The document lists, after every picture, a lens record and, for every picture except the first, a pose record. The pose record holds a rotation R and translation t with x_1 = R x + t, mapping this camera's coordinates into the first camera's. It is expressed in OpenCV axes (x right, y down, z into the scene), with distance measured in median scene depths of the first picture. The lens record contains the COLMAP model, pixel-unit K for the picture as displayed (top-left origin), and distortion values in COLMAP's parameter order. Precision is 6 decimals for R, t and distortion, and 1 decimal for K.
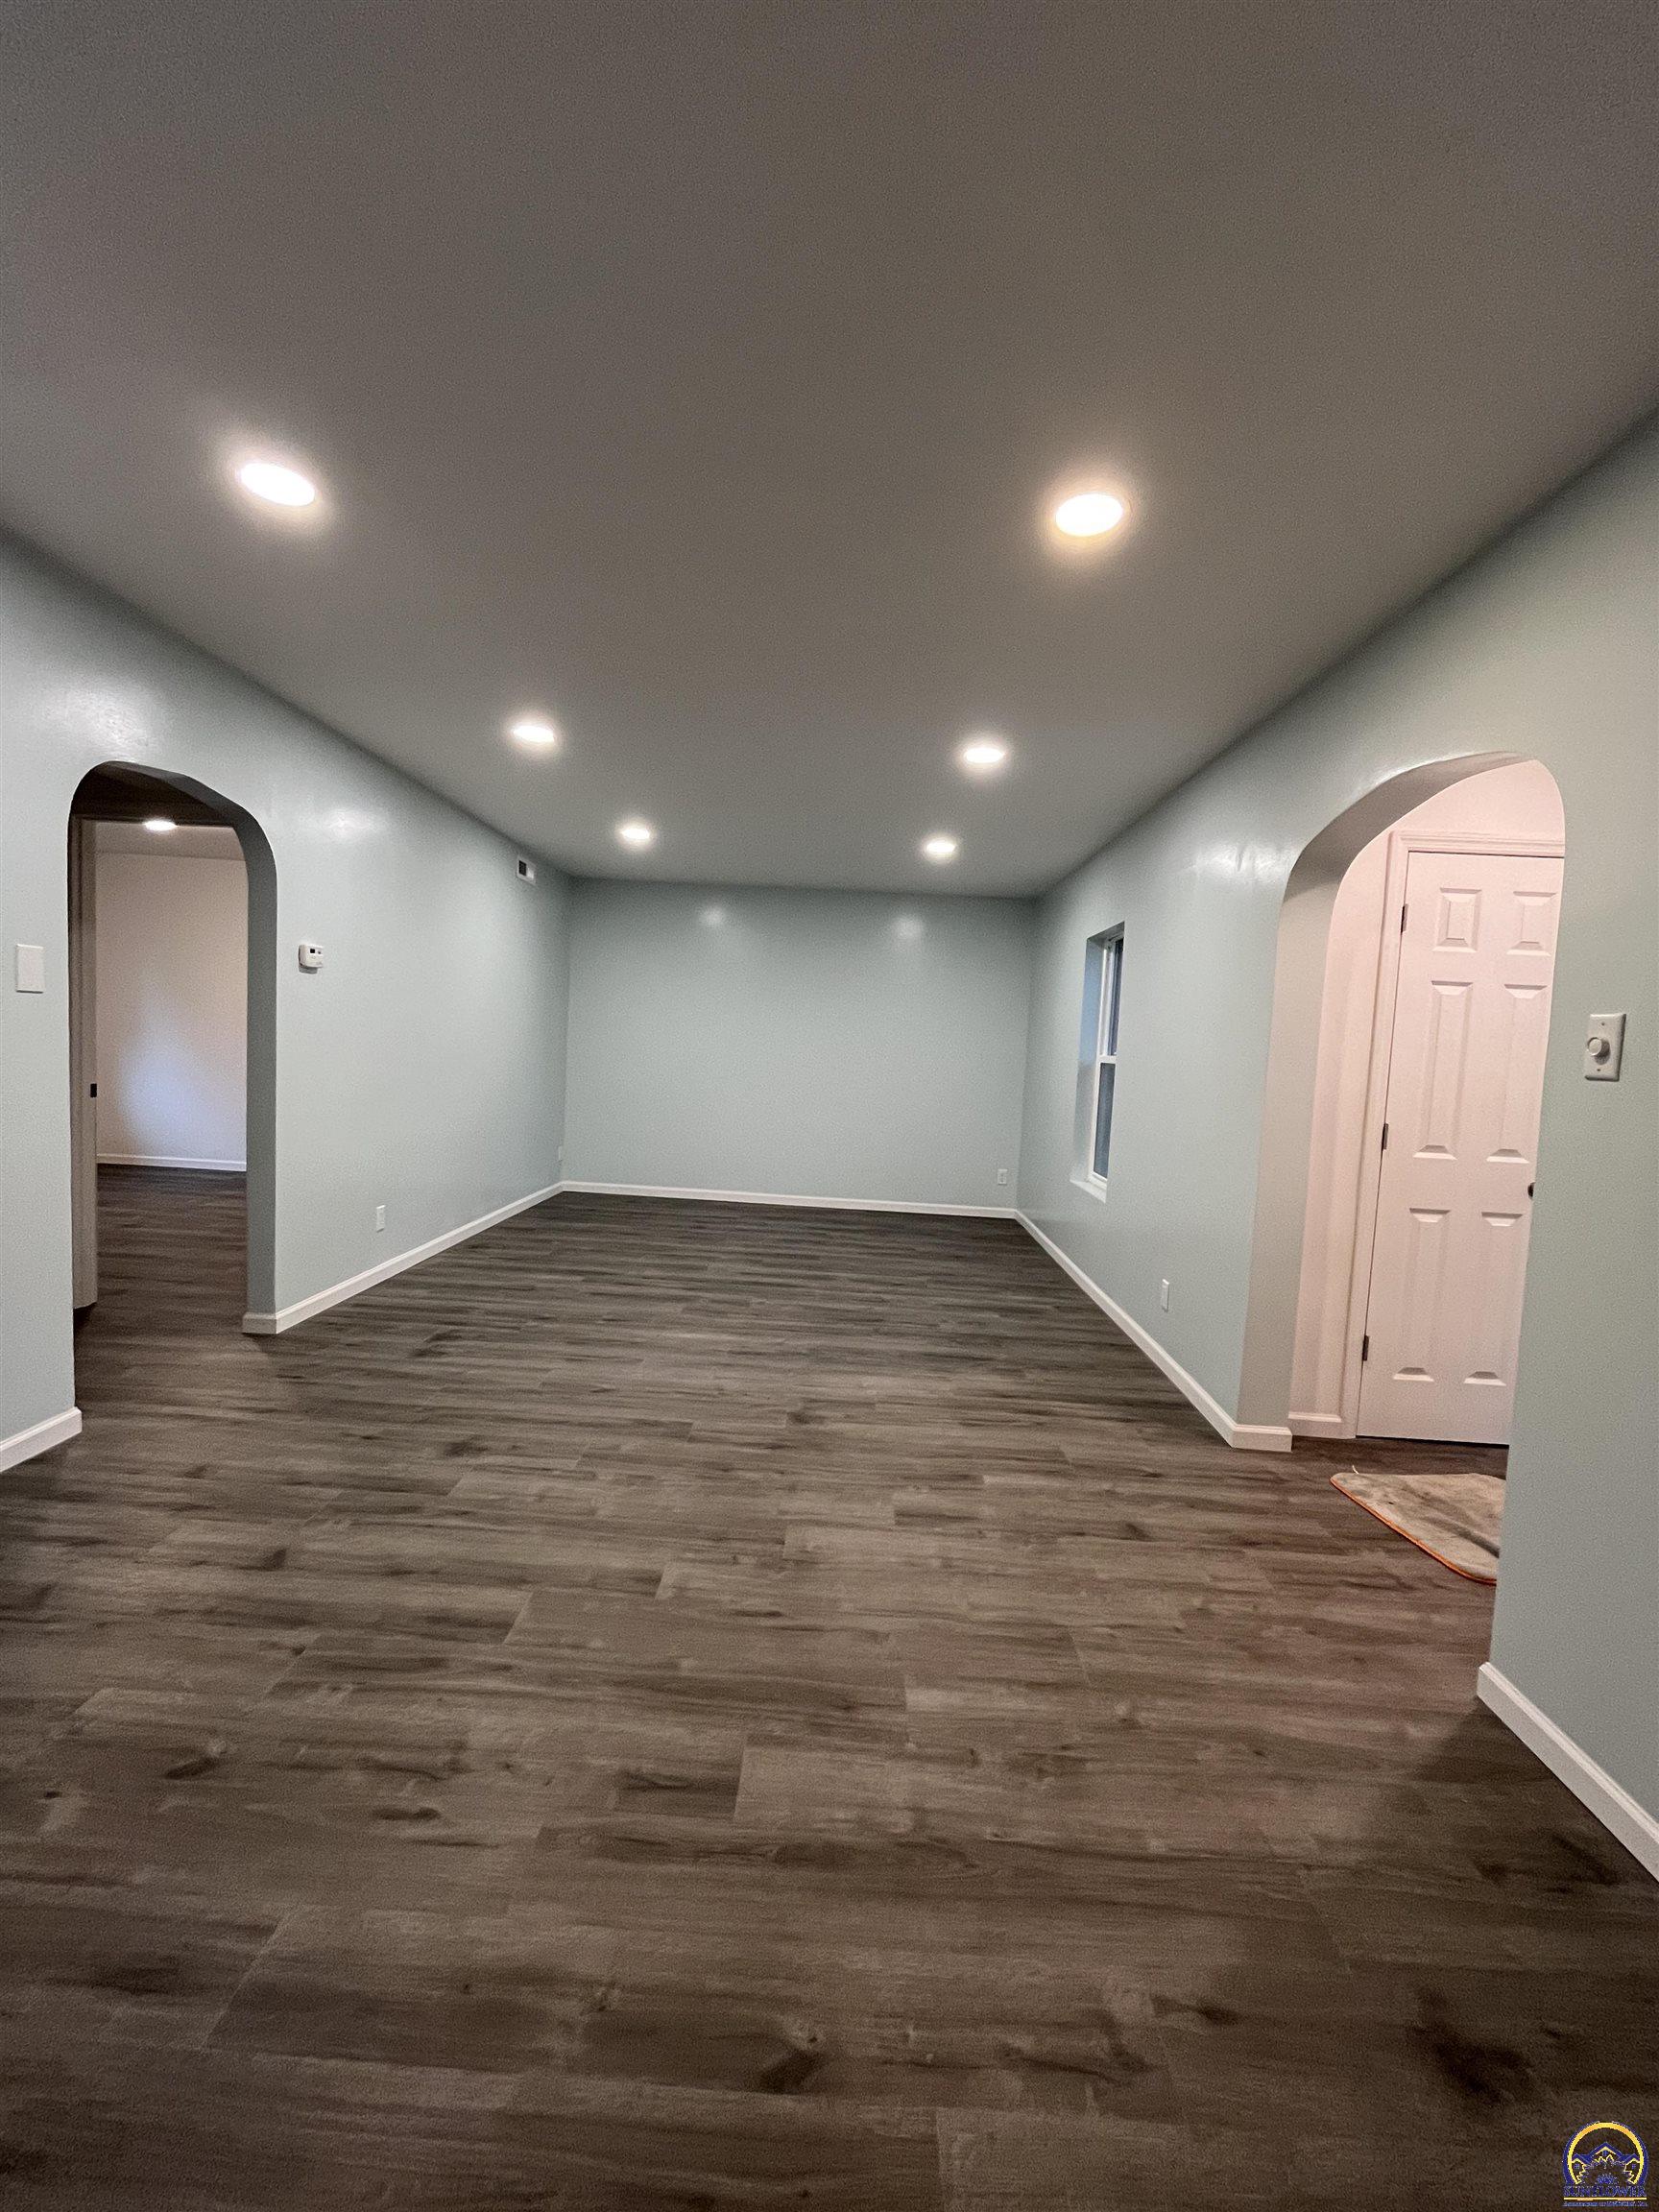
lens RADIAL K [[898.6, 0, 824.2], [0, 898.6, 1104.1], [0, 0, 1]] dist [-0.004222, -0.000035]
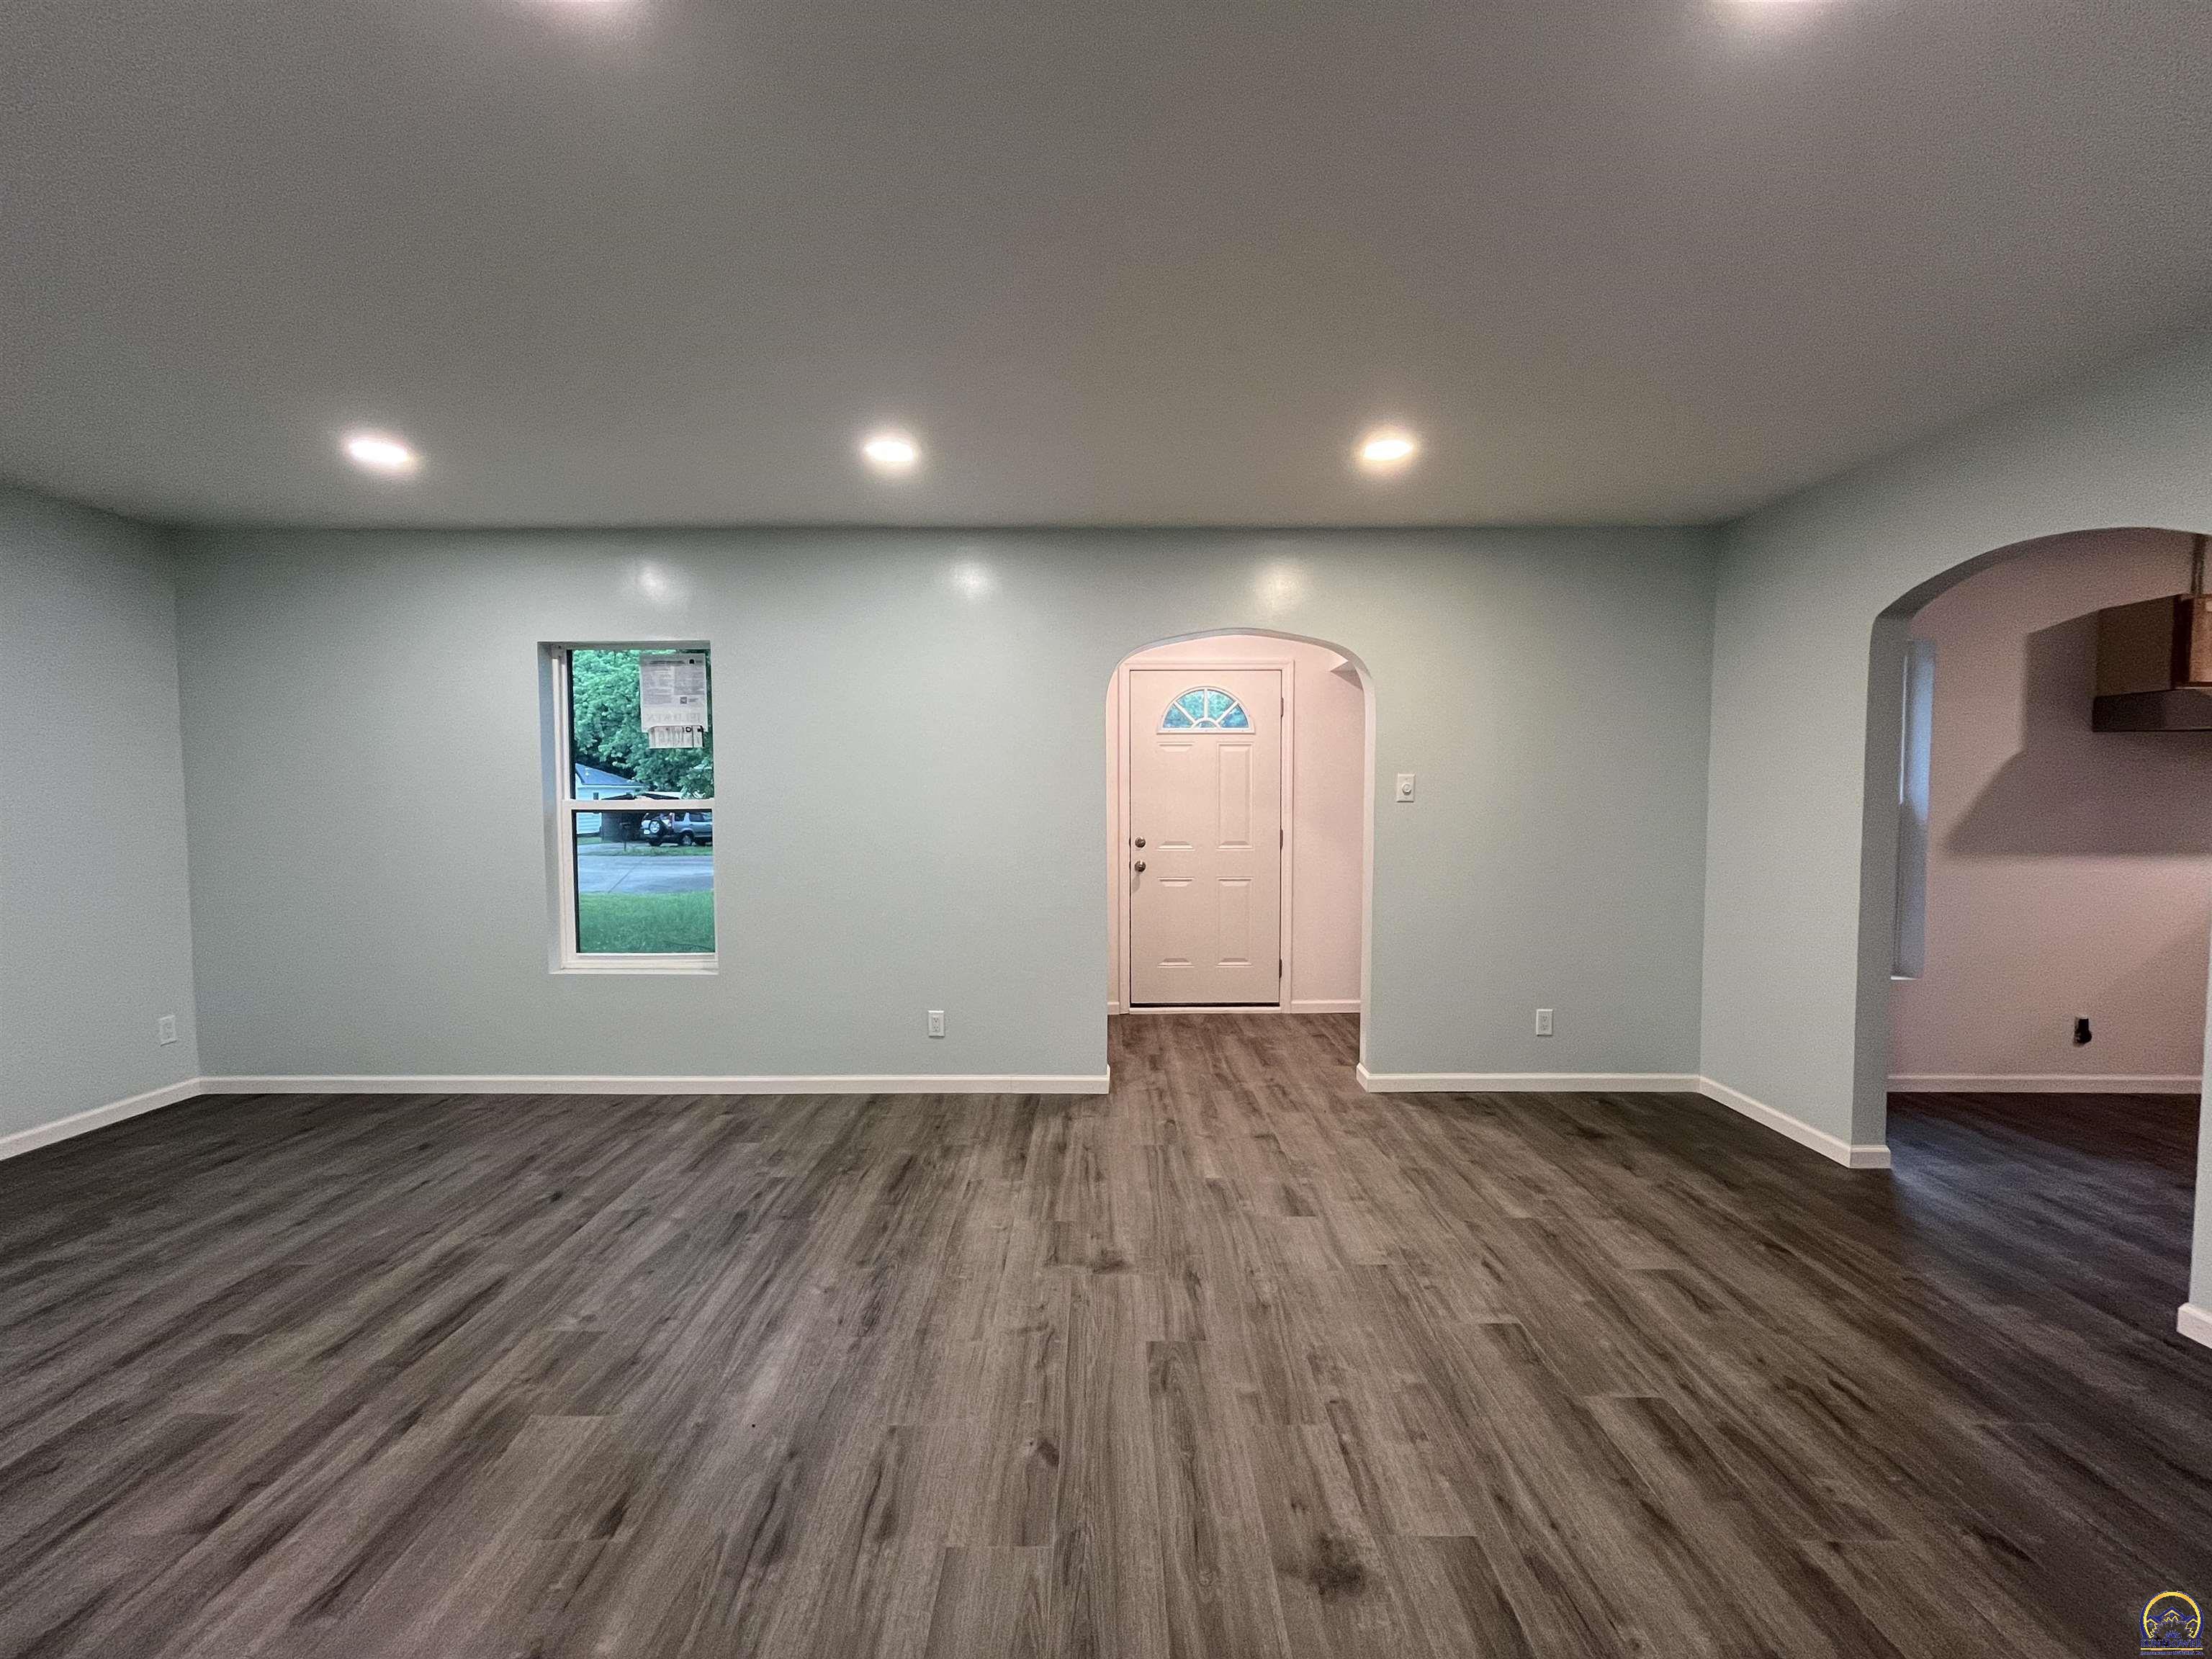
lens RADIAL K [[898.6, 0, 1103.8], [0, 898.6, 832.1], [0, 0, 1]] dist [-0.004222, -0.000035]
pose [[-0.026158, -0.096997, 0.994941, -0.956097], [0.065897, 0.992949, 0.098535, -0.150349], [-0.997484, 0.068141, -0.019581, 1.175209]]
